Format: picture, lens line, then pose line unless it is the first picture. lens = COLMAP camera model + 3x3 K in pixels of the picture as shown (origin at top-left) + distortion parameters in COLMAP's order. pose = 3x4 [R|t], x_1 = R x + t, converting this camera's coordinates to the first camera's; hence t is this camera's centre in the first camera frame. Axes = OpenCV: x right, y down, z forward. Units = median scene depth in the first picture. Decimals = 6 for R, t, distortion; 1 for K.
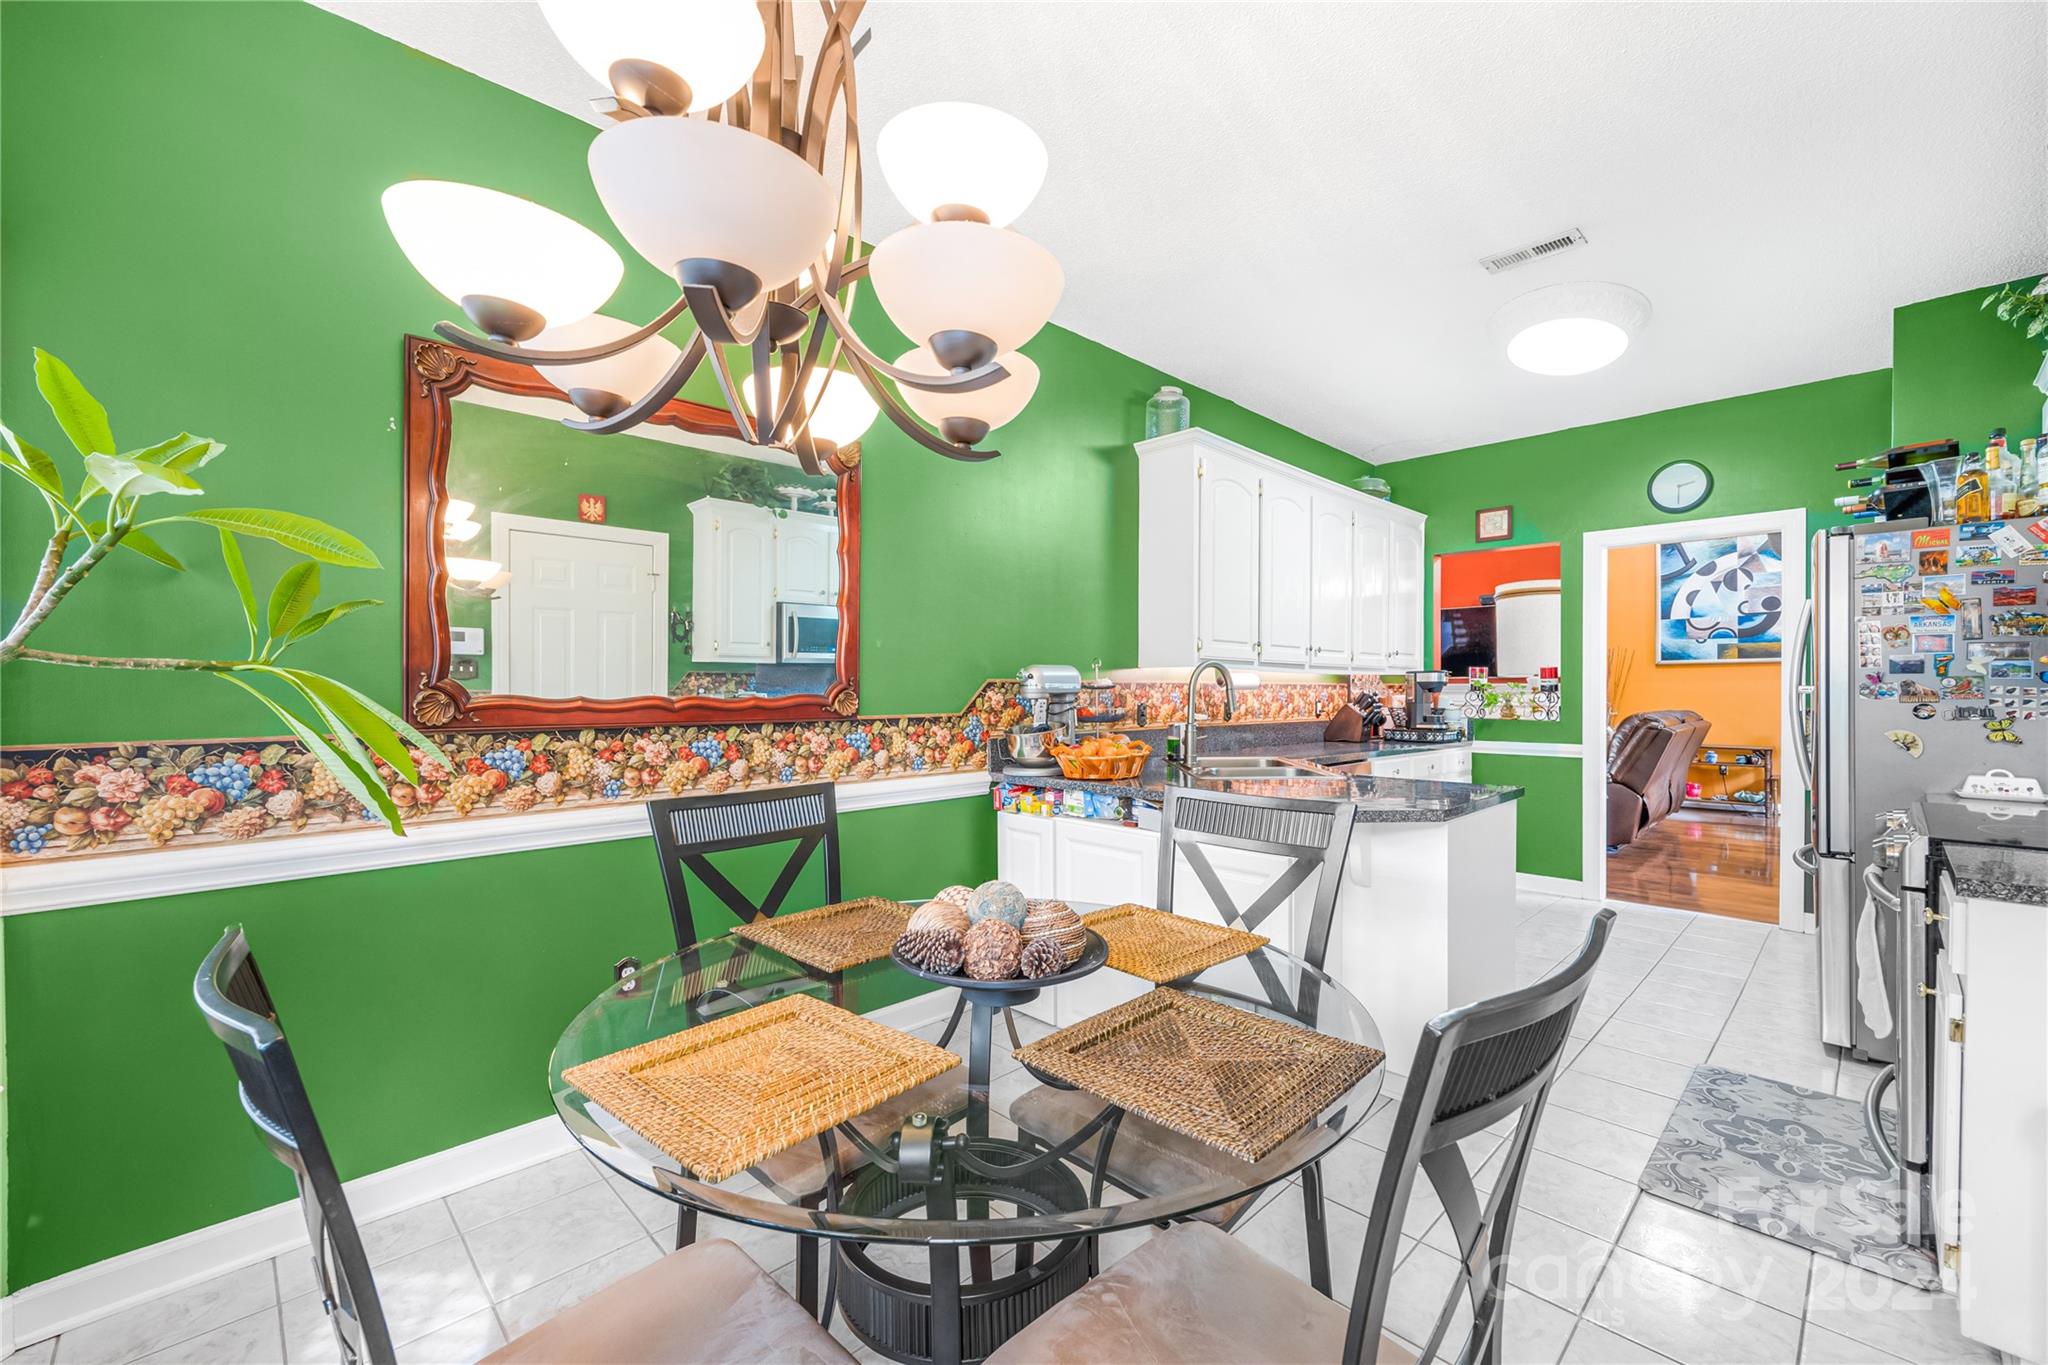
lens RADIAL K [[825.6, 0, 1022.4], [0, 825.6, 689.0], [0, 0, 1]] dist [-0.000811, 0.000287]
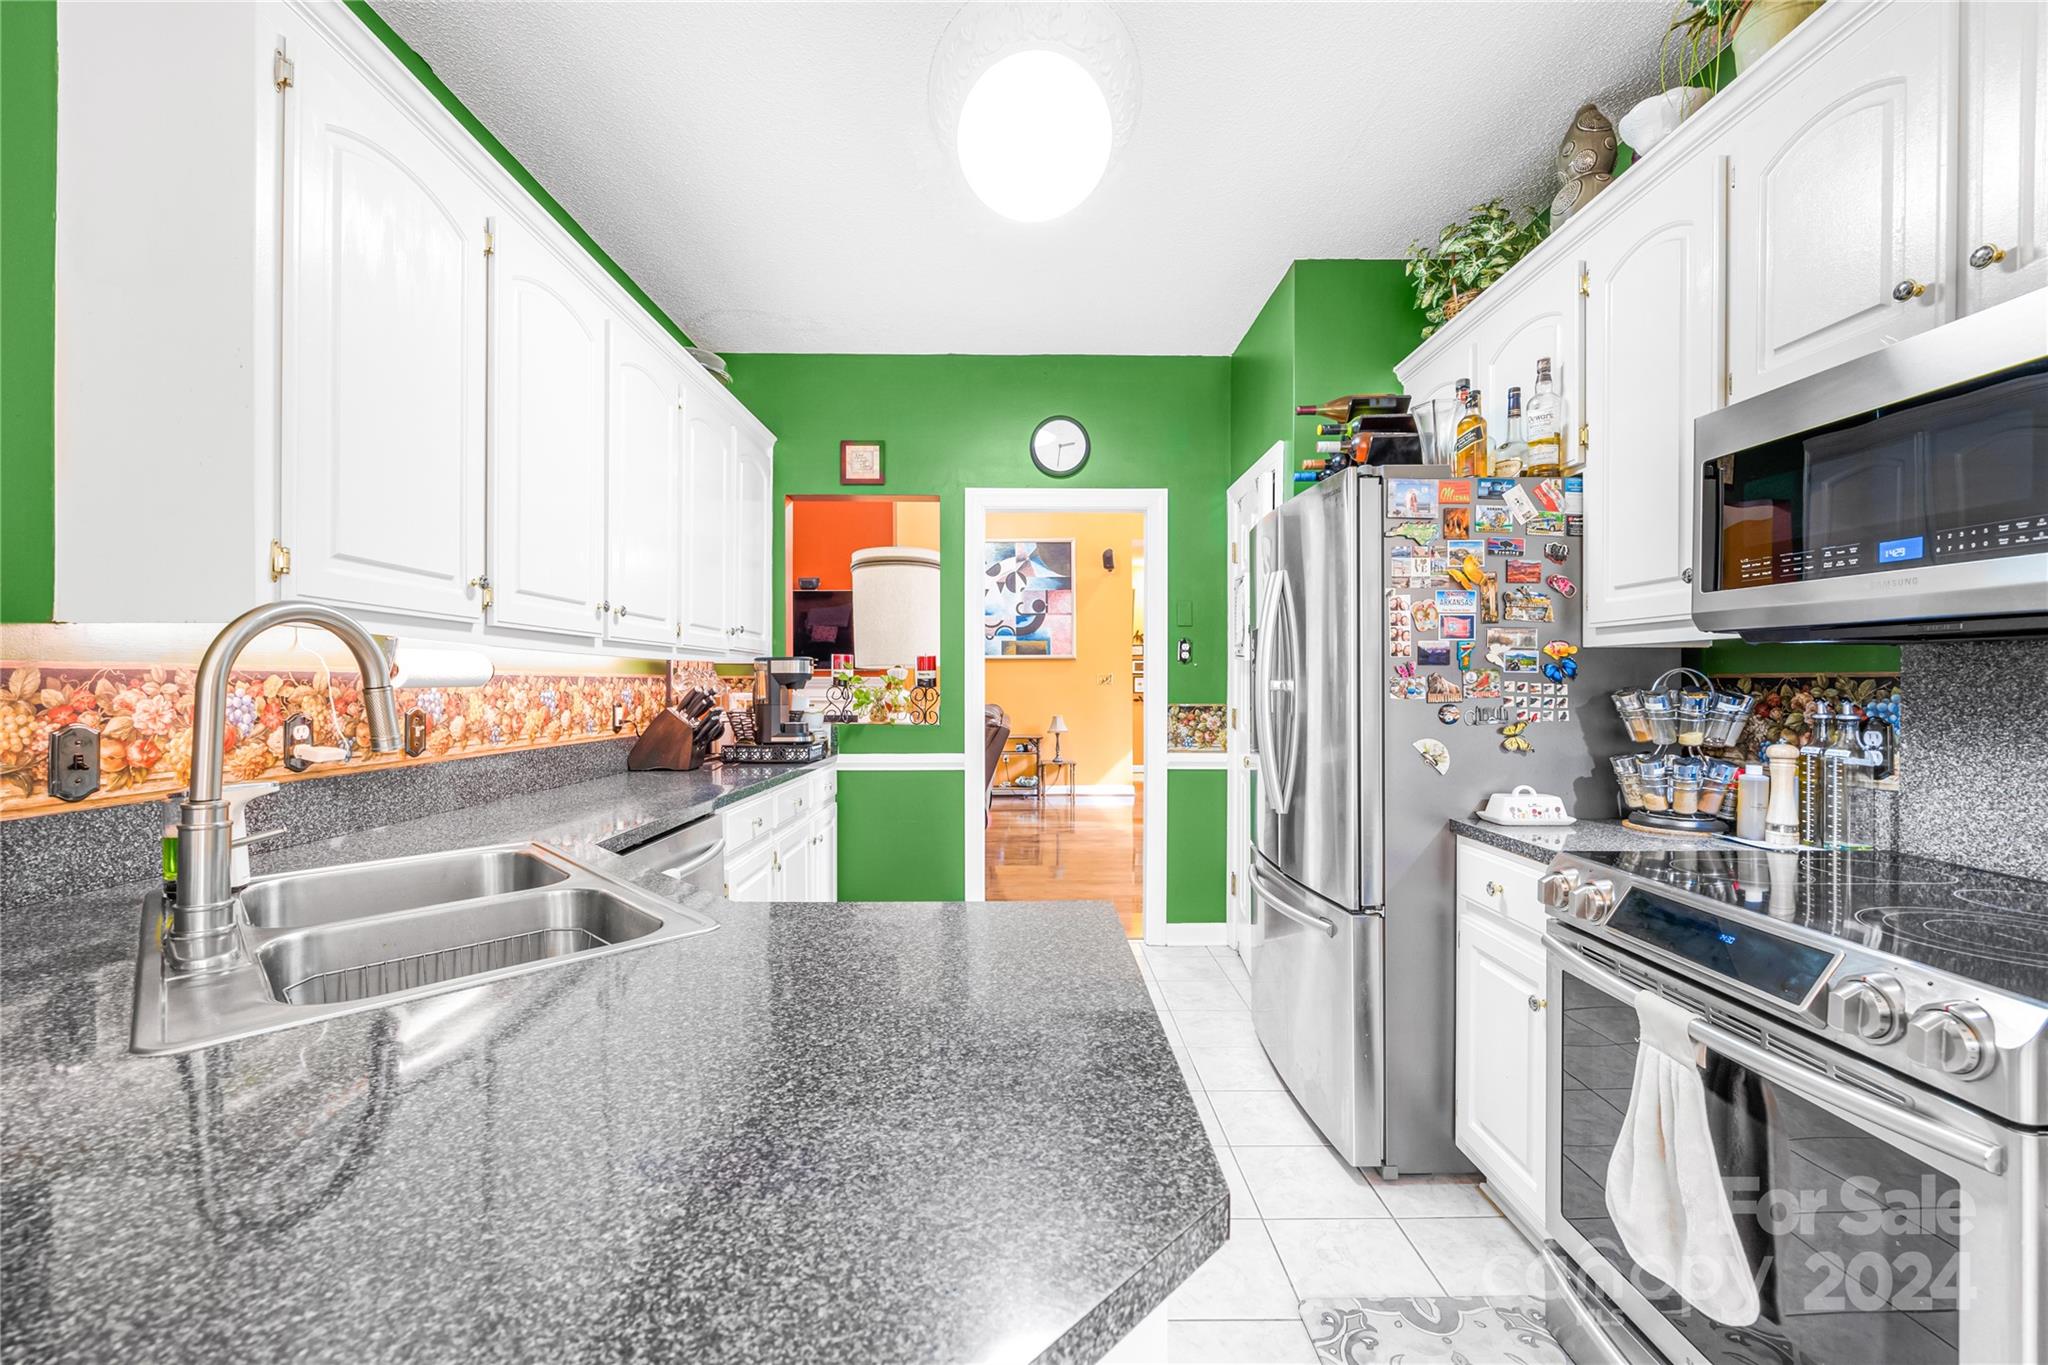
lens RADIAL K [[825.6, 0, 1022.4], [0, 825.6, 689.0], [0, 0, 1]] dist [-0.000811, 0.000287]
pose [[0.686131, -0.005988, 0.727453, 0.128718], [-0.000097, 0.999965, 0.008322, -0.001541], [-0.727478, -0.005780, 0.686107, 0.387097]]
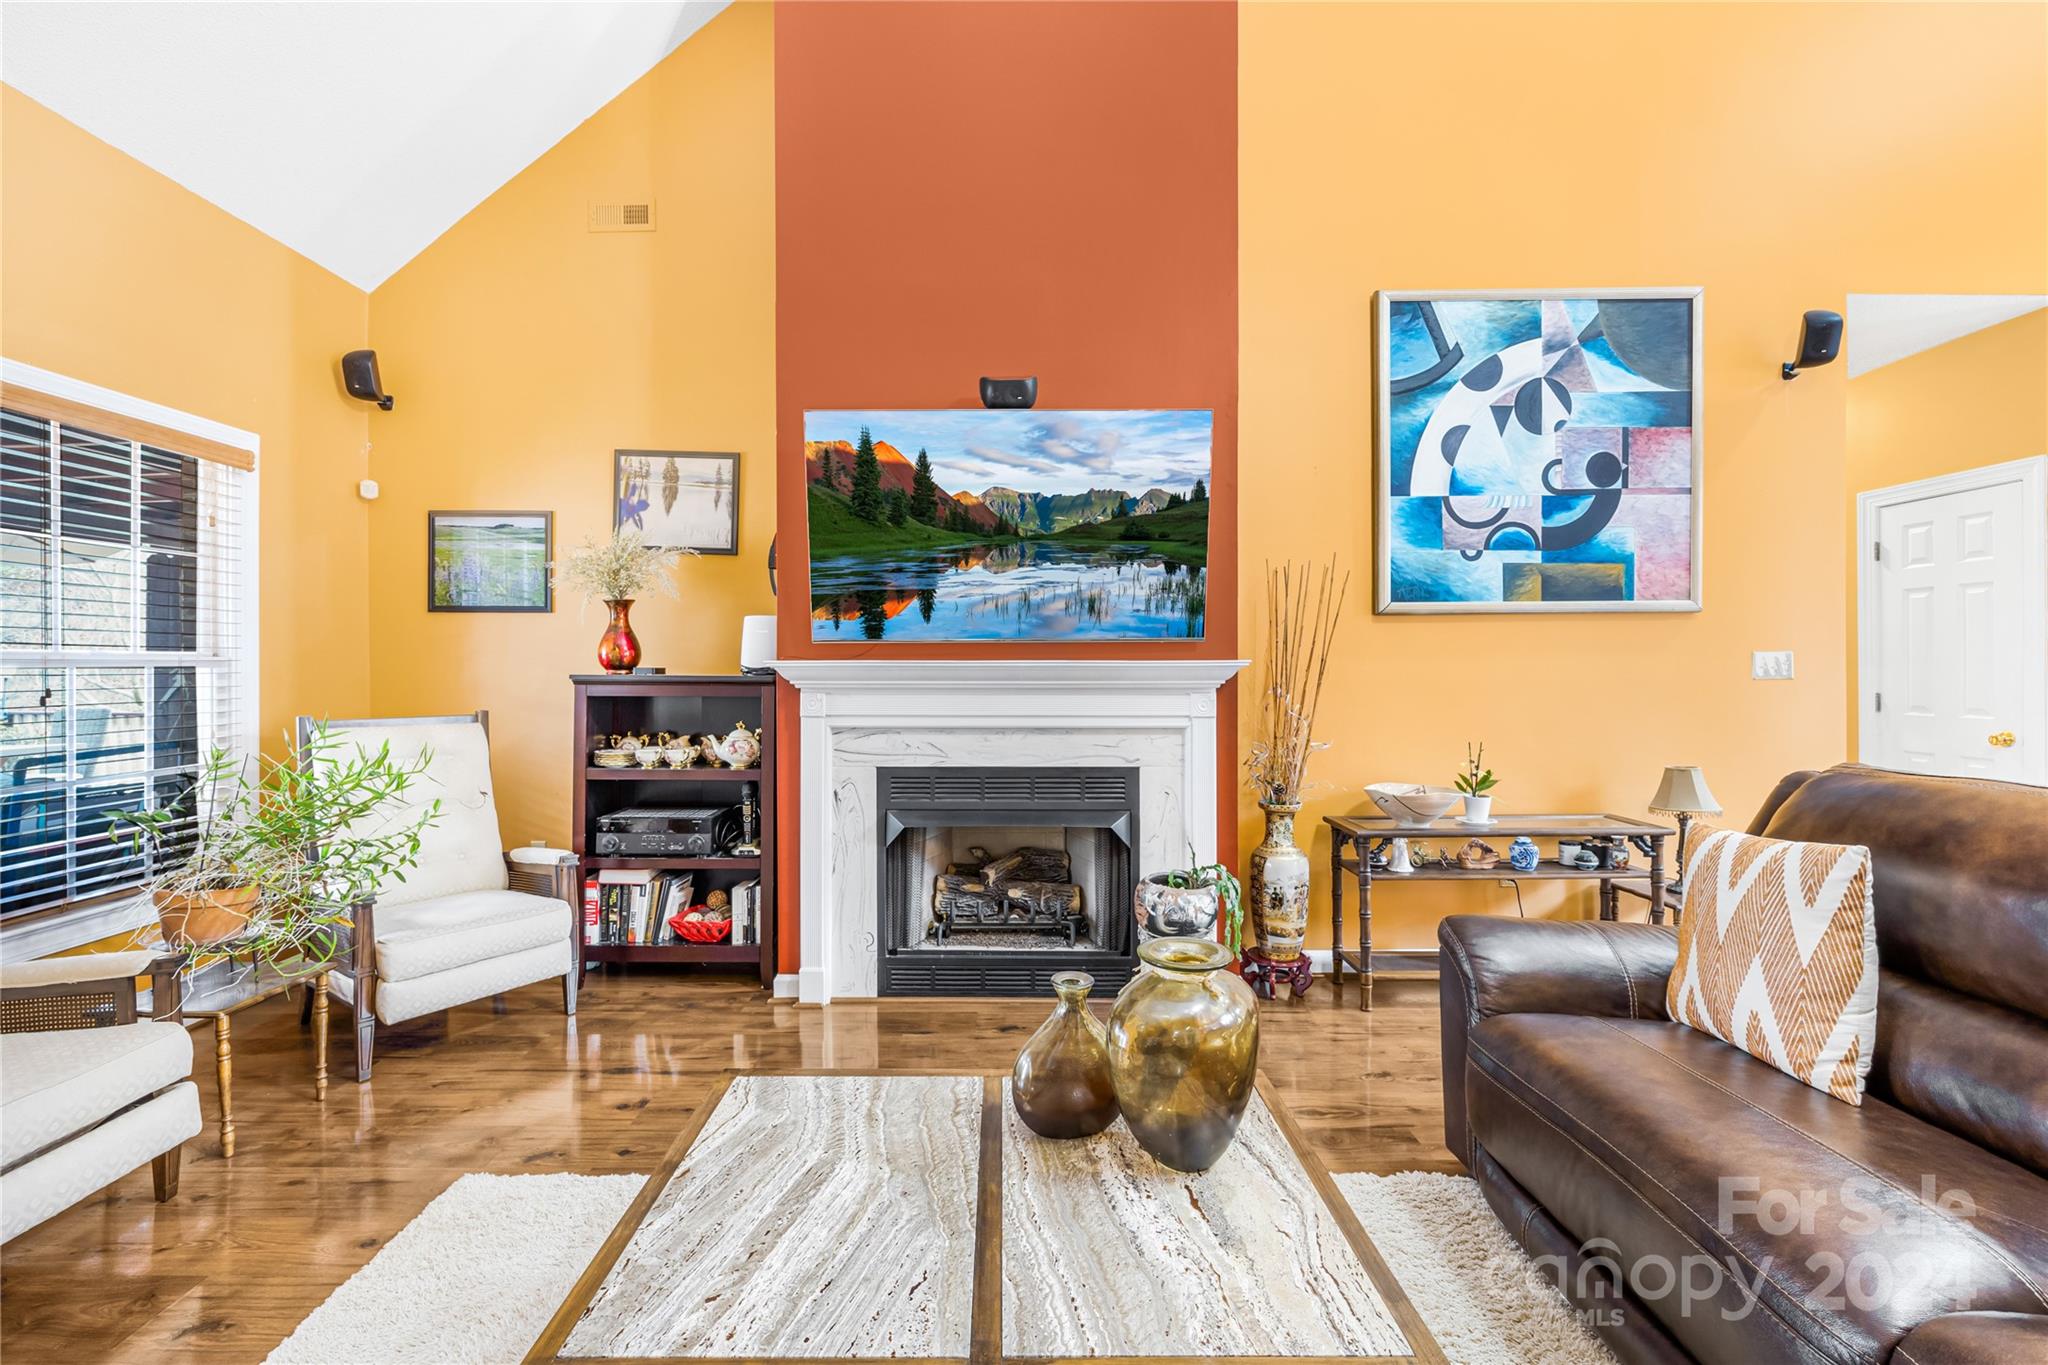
lens RADIAL K [[824.4, 0, 997.7], [0, 824.4, 679.1], [0, 0, 1]] dist [0.000604, -0.005476]
pose [[0.691131, -0.003533, 0.722721, 0.603967], [0.001857, 0.999993, 0.003112, 0.000280], [-0.722727, -0.000809, 0.691133, 1.421984]]
